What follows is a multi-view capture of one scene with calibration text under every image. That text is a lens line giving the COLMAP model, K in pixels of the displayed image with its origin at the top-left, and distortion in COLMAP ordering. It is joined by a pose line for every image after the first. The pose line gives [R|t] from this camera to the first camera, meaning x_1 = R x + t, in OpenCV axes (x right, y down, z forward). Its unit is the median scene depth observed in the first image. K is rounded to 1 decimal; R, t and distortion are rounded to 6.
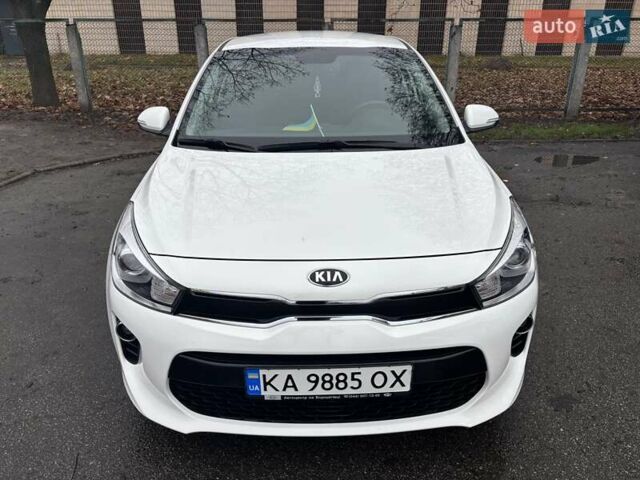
lens RADIAL K [[539.1, 0, 326.1], [0, 539.1, 177.1], [0, 0, 1]] dist [0.034154, -0.034002]
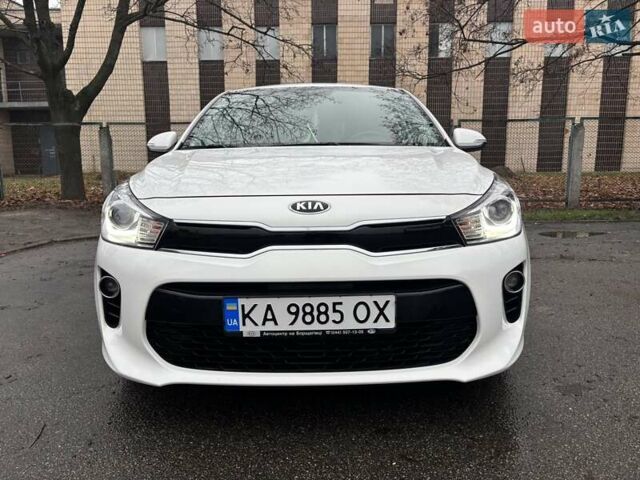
lens RADIAL K [[539.1, 0, 354.1], [0, 539.1, 281.5], [0, 0, 1]] dist [0.034154, -0.034002]
pose [[0.999644, -0.014799, -0.022194, 0.105153], [0.008333, 0.963599, -0.267223, 0.572828], [0.025341, 0.266943, 0.963379, 0.058640]]
